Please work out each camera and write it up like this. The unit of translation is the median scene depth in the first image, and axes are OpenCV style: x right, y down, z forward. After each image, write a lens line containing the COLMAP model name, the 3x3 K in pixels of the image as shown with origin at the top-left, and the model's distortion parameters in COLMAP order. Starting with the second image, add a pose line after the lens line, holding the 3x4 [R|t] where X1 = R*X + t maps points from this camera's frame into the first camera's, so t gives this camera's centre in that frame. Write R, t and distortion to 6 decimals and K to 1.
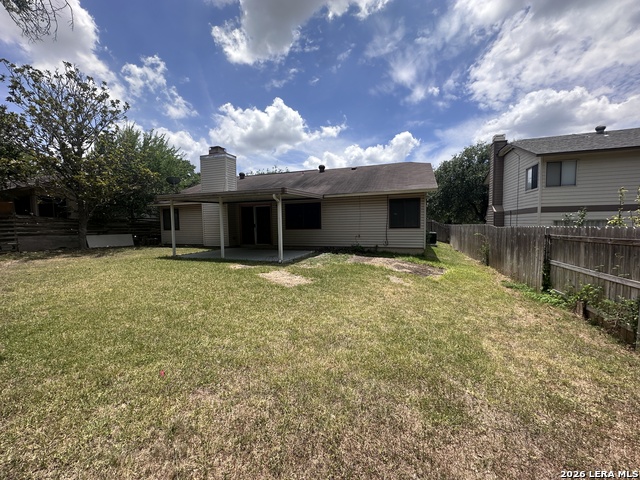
lens RADIAL K [[256.3, 0, 320.0], [0, 256.3, 240.0], [0, 0, 1]] dist [-0.001093, -0.000154]
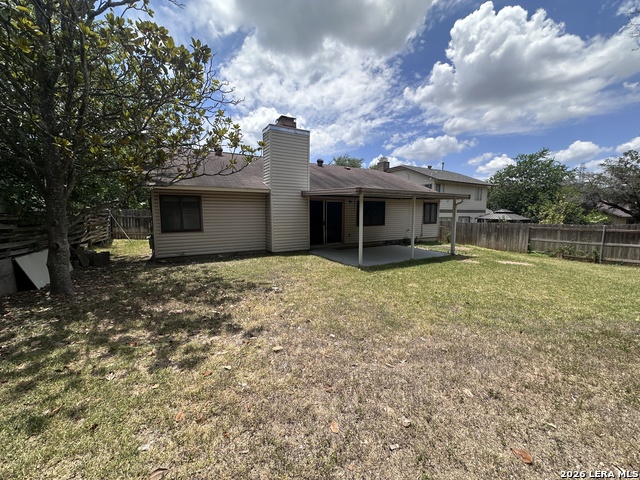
lens RADIAL K [[256.3, 0, 320.0], [0, 256.3, 240.0], [0, 0, 1]] dist [-0.001093, -0.000154]
pose [[0.626157, -0.075362, 0.776047, -0.940114], [0.042718, 0.997139, 0.062364, -0.058103], [-0.778526, -0.005898, 0.627585, 0.473973]]
